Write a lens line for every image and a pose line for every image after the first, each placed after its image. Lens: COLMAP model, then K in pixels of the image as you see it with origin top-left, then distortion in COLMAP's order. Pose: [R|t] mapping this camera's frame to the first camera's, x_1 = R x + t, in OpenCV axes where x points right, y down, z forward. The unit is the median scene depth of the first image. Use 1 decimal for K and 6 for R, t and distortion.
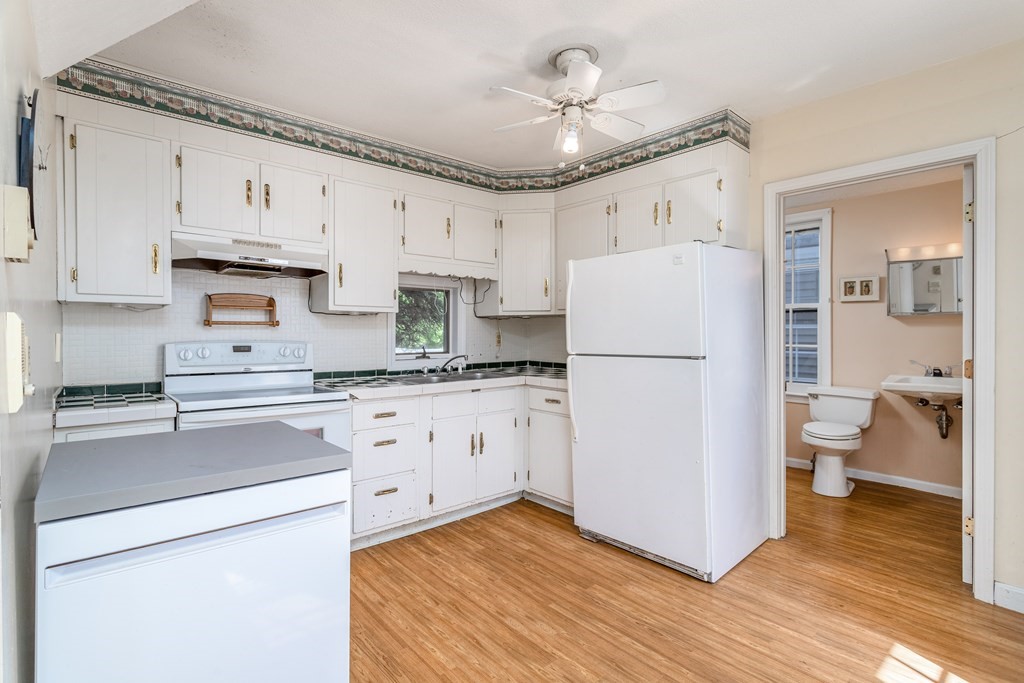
lens RADIAL K [[487.8, 0, 514.0], [0, 487.8, 337.8], [0, 0, 1]] dist [0.003919, -0.000338]
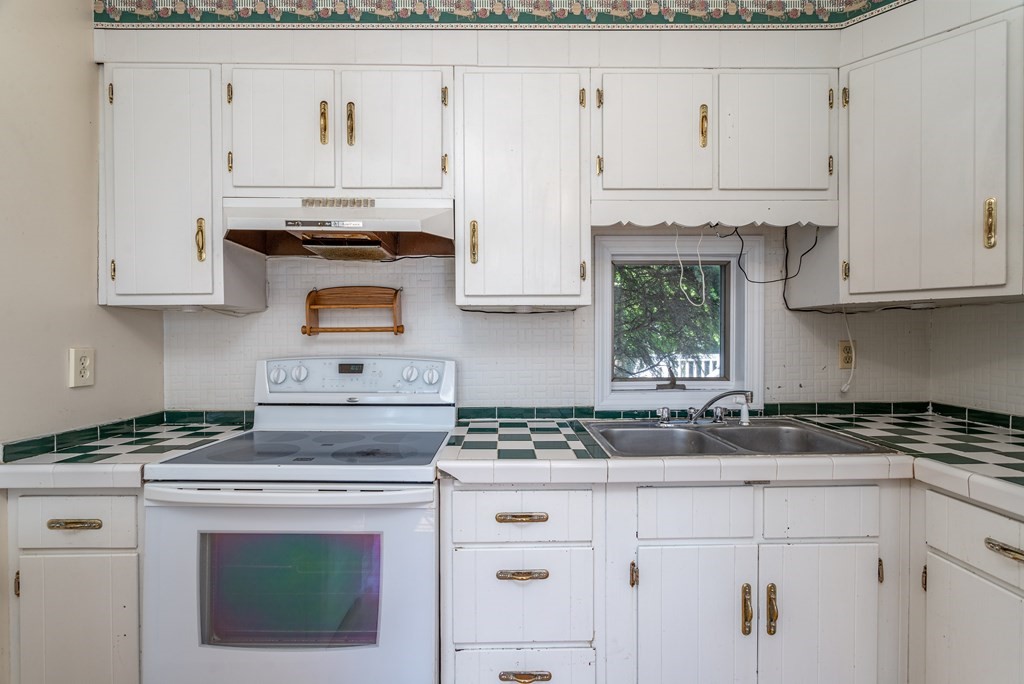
lens RADIAL K [[487.8, 0, 501.6], [0, 487.8, 339.2], [0, 0, 1]] dist [0.003919, -0.000338]
pose [[0.759785, 0.003263, -0.650166, 0.027324], [-0.002189, 0.999995, 0.002460, -0.015413], [0.650170, -0.000446, 0.759788, 0.501004]]
